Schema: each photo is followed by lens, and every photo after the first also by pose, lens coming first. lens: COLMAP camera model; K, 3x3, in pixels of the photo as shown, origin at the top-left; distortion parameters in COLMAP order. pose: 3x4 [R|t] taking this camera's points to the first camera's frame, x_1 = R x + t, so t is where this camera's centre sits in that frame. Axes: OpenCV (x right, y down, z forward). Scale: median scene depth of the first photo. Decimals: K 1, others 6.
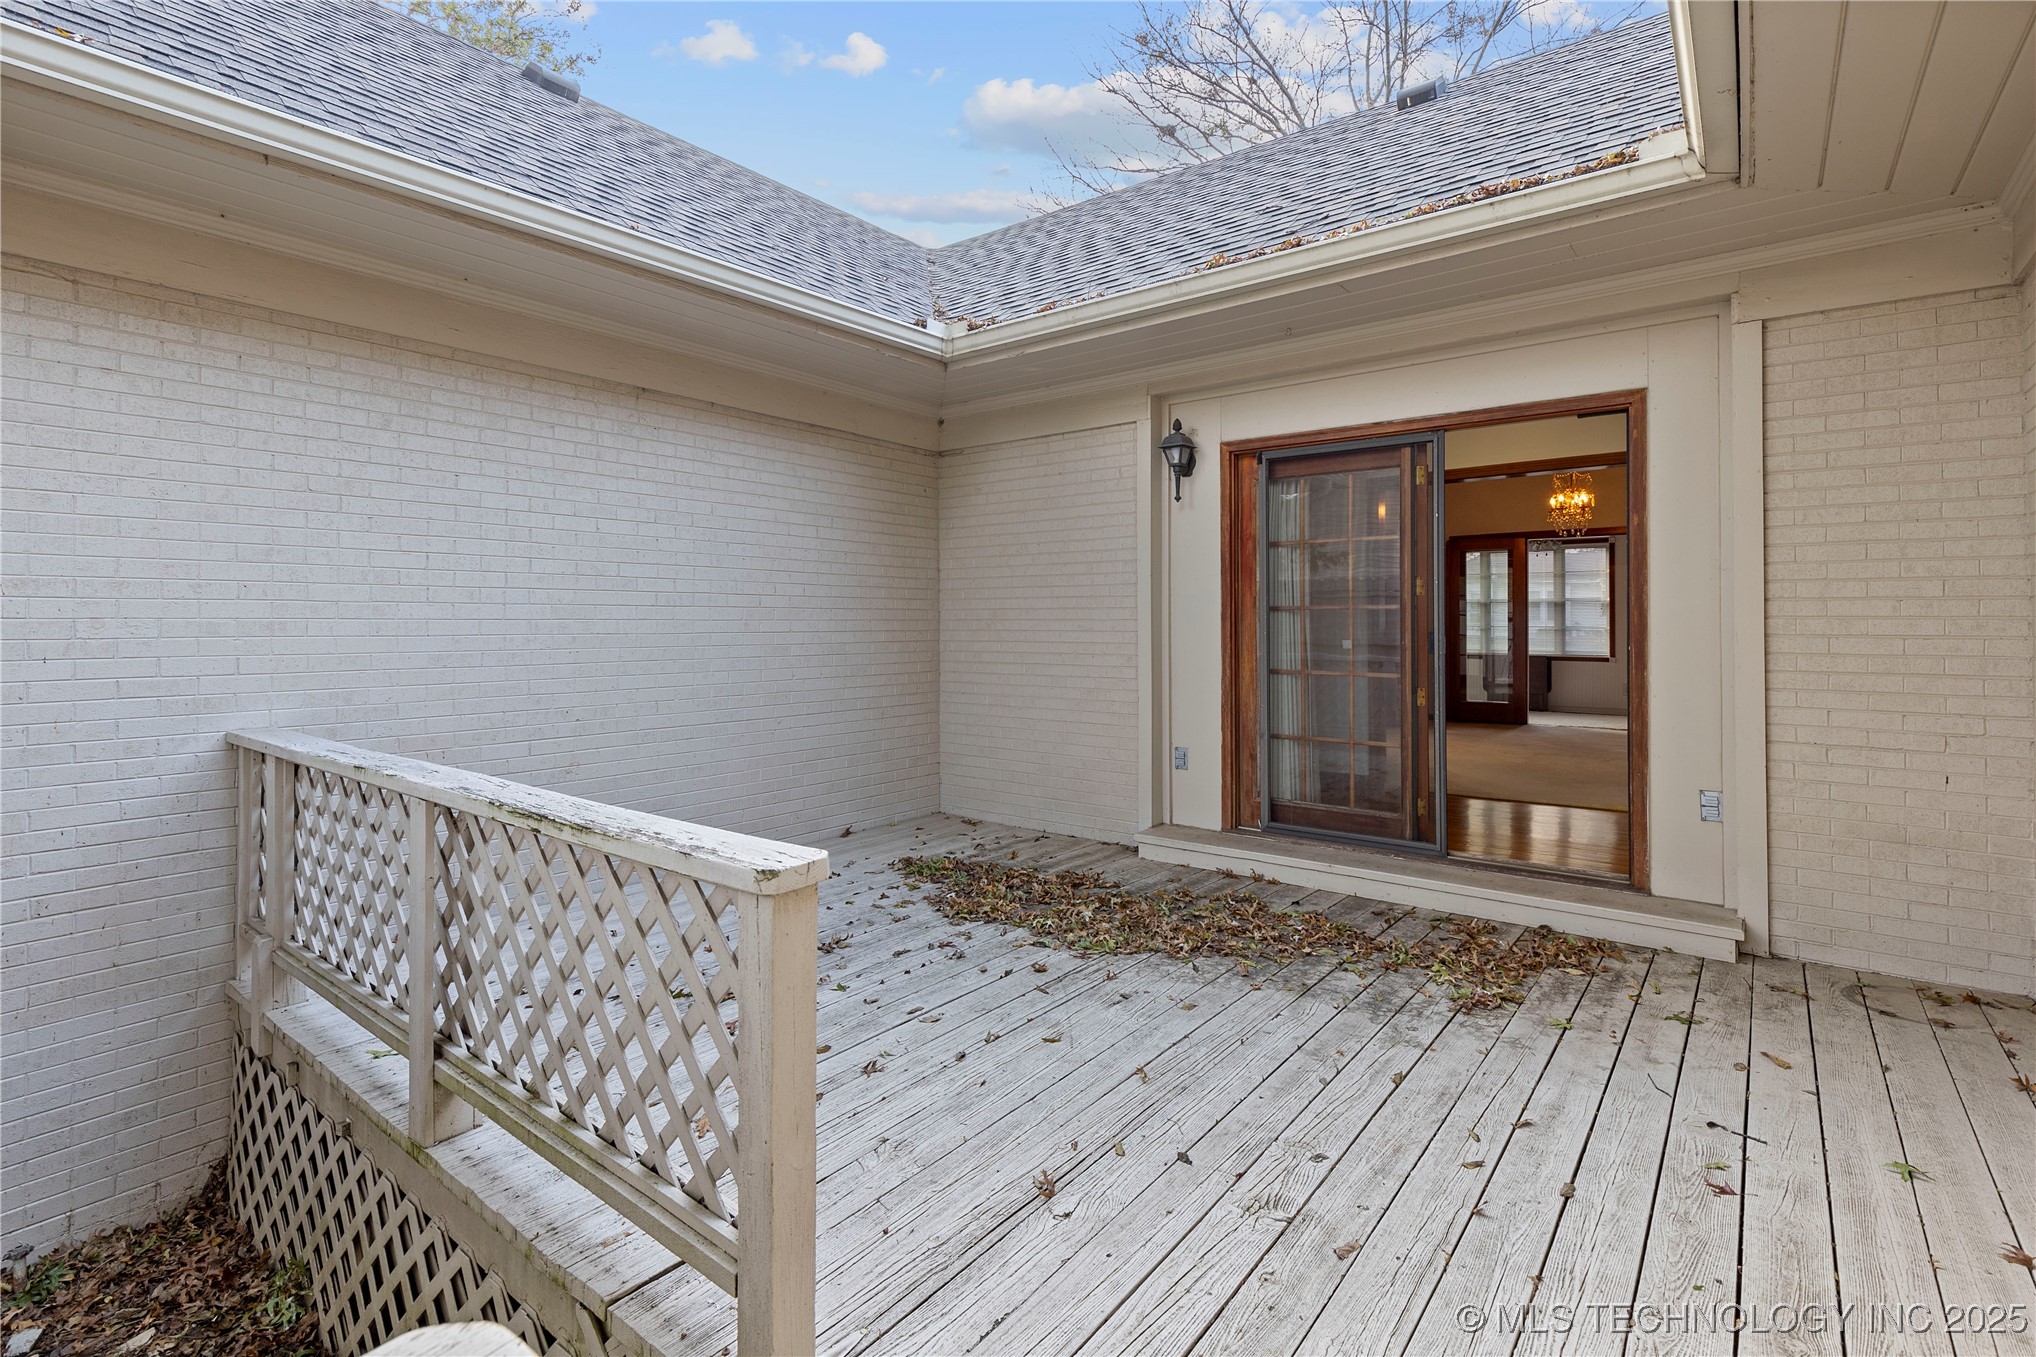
lens RADIAL K [[943.5, 0, 1043.3], [0, 943.5, 610.4], [0, 0, 1]] dist [0.009233, -0.001558]
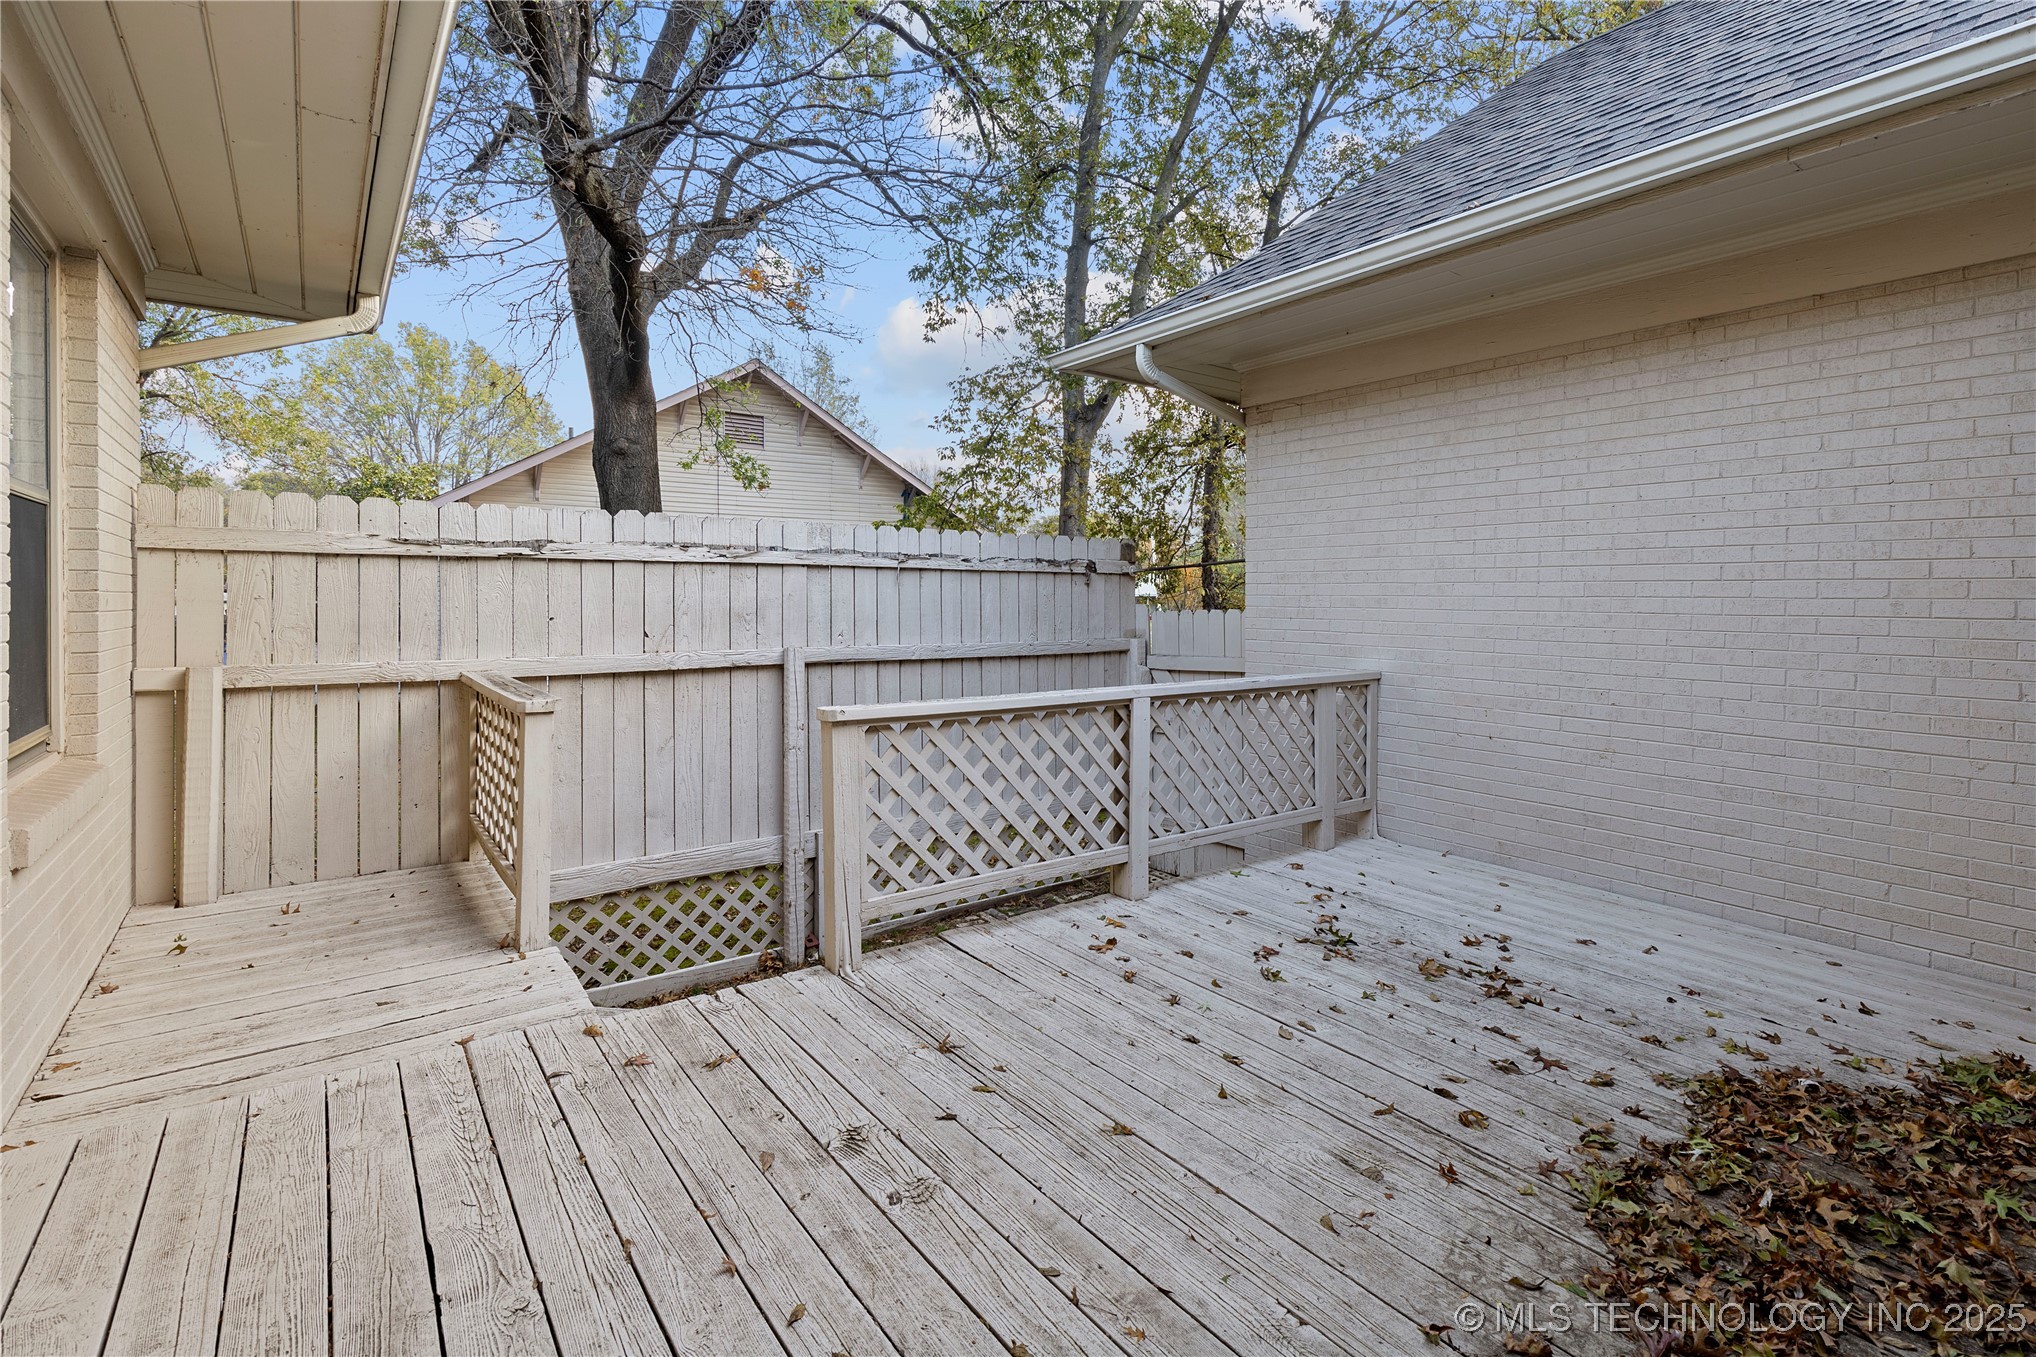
lens RADIAL K [[943.5, 0, 1032.5], [0, 943.5, 600.4], [0, 0, 1]] dist [0.009233, -0.001558]
pose [[-0.264437, 0.001787, -0.964401, 0.651398], [0.004734, 0.999989, 0.000555, 0.011192], [0.964391, -0.004419, -0.264442, 0.798594]]
